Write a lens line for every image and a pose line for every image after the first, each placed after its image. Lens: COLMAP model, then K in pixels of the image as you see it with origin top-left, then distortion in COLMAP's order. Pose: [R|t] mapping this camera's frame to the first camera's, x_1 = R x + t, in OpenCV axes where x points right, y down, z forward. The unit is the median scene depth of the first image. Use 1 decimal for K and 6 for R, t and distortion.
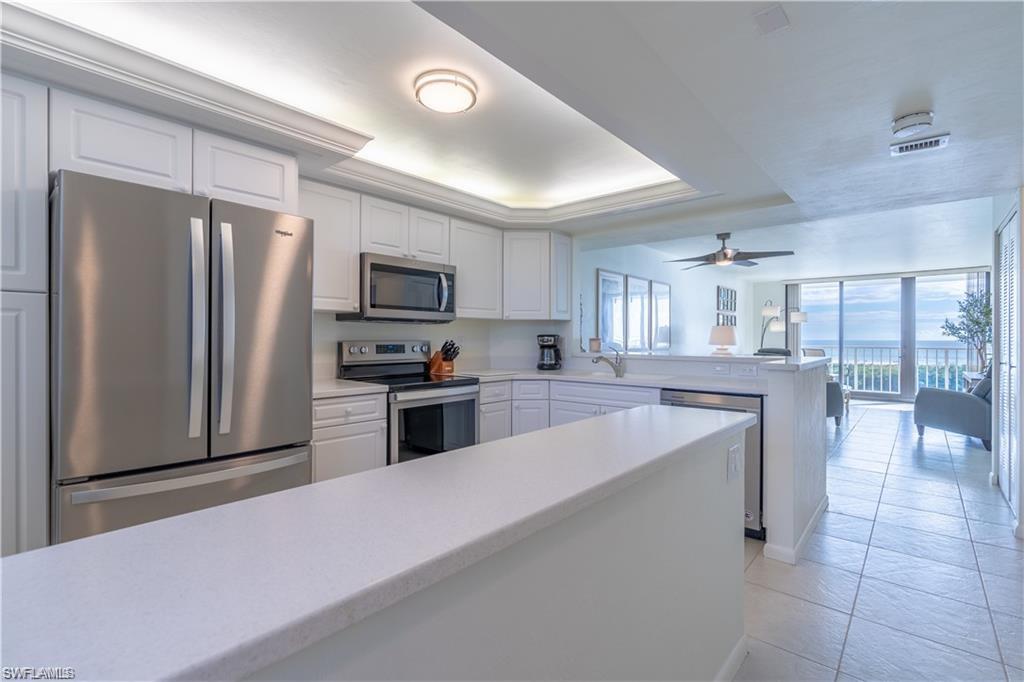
lens RADIAL K [[469.1, 0, 505.9], [0, 469.1, 340.4], [0, 0, 1]] dist [0.000463, 0.000809]
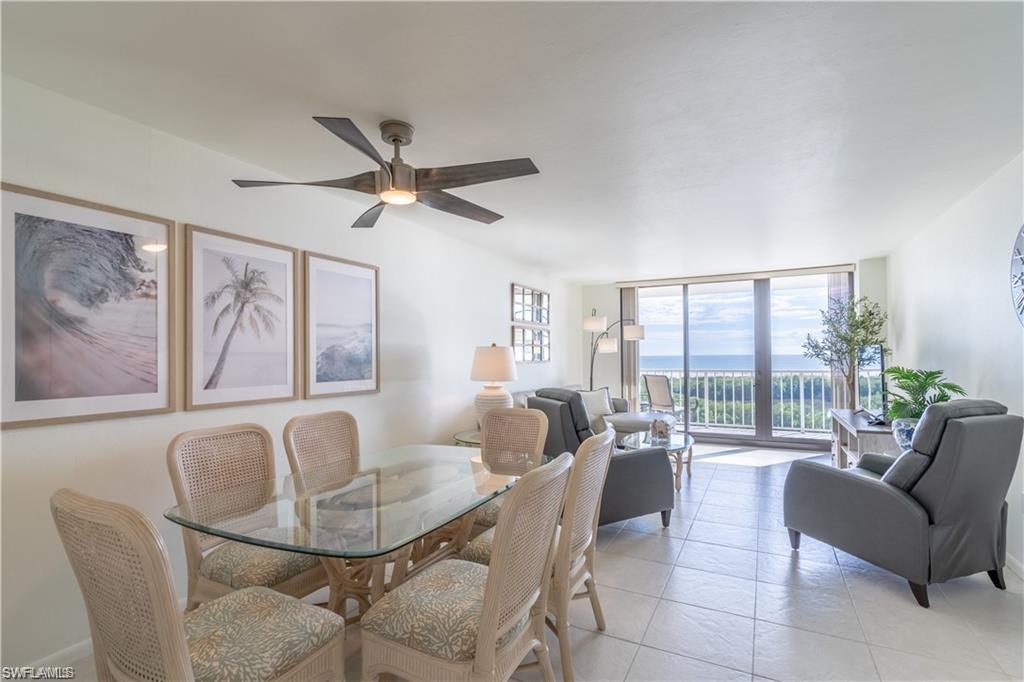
lens RADIAL K [[478.3, 0, 525.2], [0, 478.3, 350.1], [0, 0, 1]] dist [-0.002309, 0.000241]
pose [[0.966367, -0.008495, 0.257026, 0.686849], [0.013242, 0.999772, -0.016746, -0.032279], [-0.256826, 0.019587, 0.966259, 0.839999]]
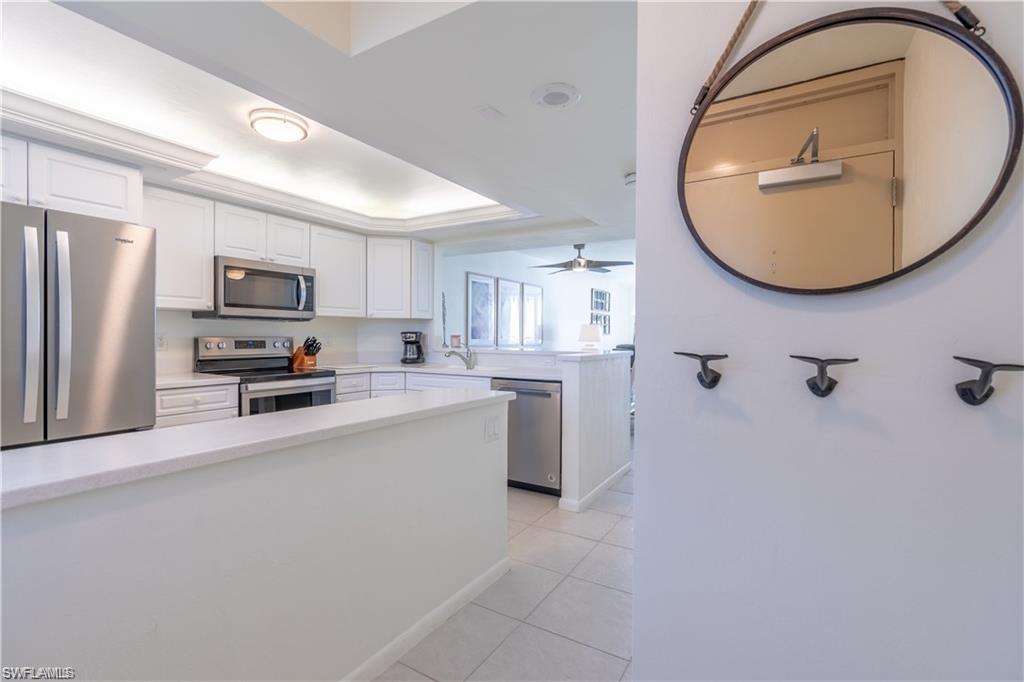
lens RADIAL K [[474.7, 0, 504.4], [0, 474.7, 341.4], [0, 0, 1]] dist [-0.000232, 0.004166]
pose [[0.985445, 0.001158, 0.169988, 0.132486], [-0.002635, 0.999961, 0.008463, 0.000278], [-0.169971, -0.008787, 0.985410, -0.159560]]
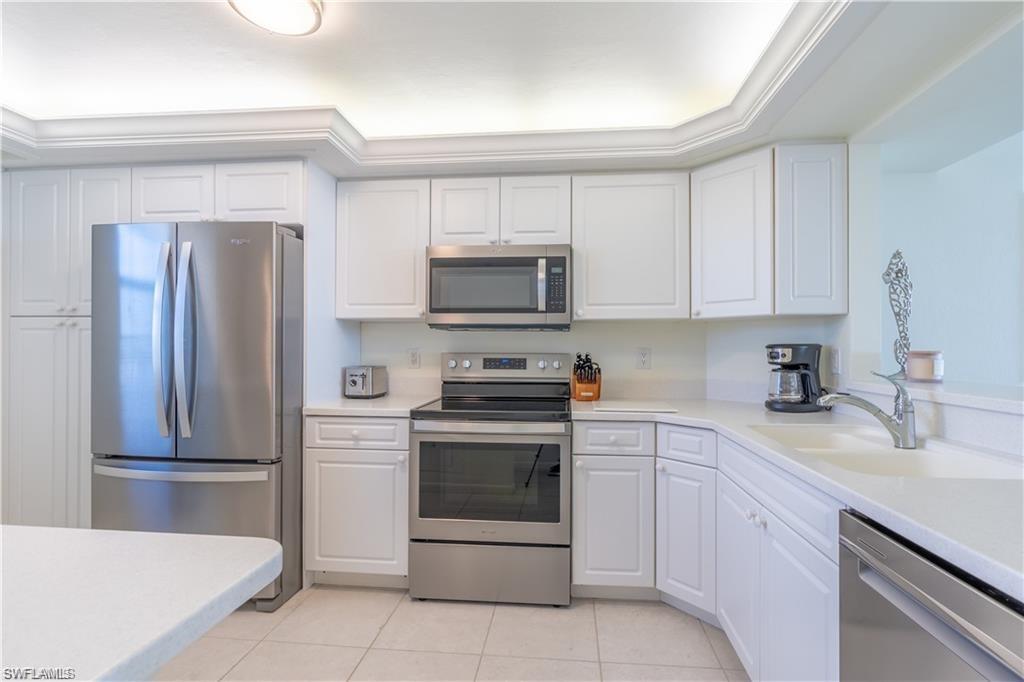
lens RADIAL K [[478.3, 0, 525.2], [0, 478.3, 350.1], [0, 0, 1]] dist [-0.002309, 0.000241]
pose [[0.591952, 0.001477, -0.805972, 0.391257], [-0.006151, 0.999977, -0.002685, -0.002519], [0.805950, 0.006547, 0.591948, 0.512844]]
